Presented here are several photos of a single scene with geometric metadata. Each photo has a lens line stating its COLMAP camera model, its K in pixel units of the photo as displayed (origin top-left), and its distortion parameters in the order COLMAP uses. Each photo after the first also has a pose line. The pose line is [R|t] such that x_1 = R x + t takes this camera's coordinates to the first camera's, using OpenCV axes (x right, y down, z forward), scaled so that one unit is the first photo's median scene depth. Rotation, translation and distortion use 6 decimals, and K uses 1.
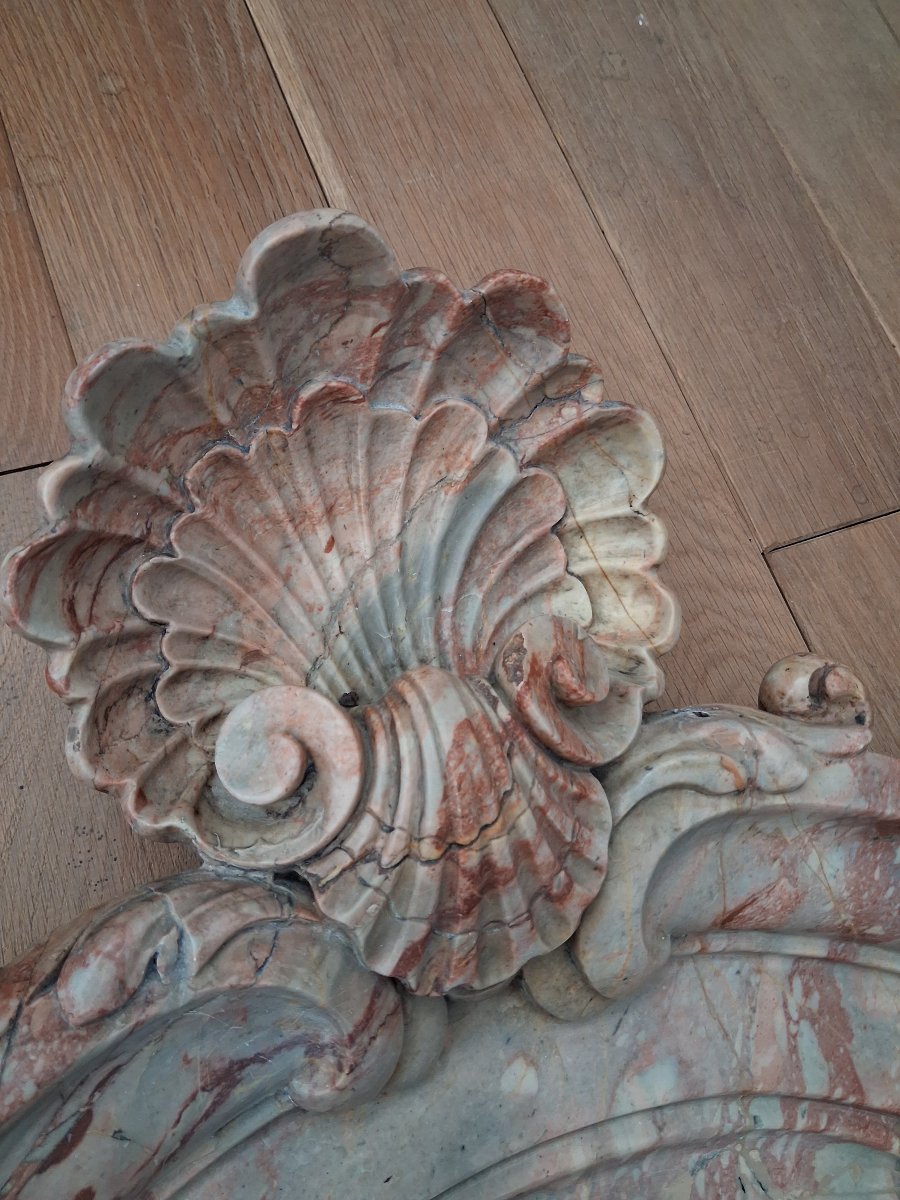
lens RADIAL K [[969.5, 0, 449.9], [0, 969.5, 599.9], [0, 0, 1]] dist [0.045261, -0.074637]
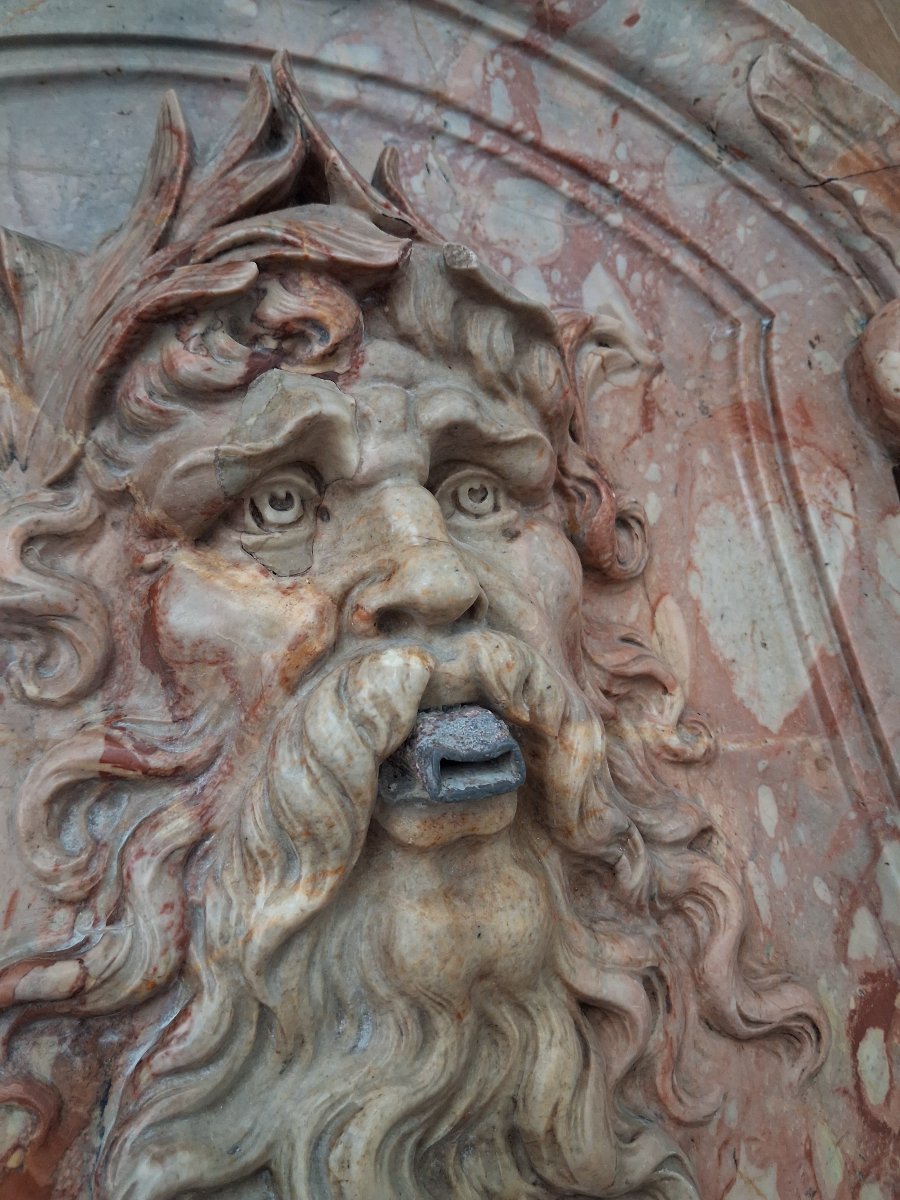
lens RADIAL K [[969.5, 0, 450.0], [0, 969.5, 599.9], [0, 0, 1]] dist [0.045261, -0.074637]
pose [[0.990401, 0.113113, 0.079447, 0.287094], [-0.104841, 0.989291, -0.101548, 1.206106], [-0.090083, 0.092244, 0.991653, -0.111138]]
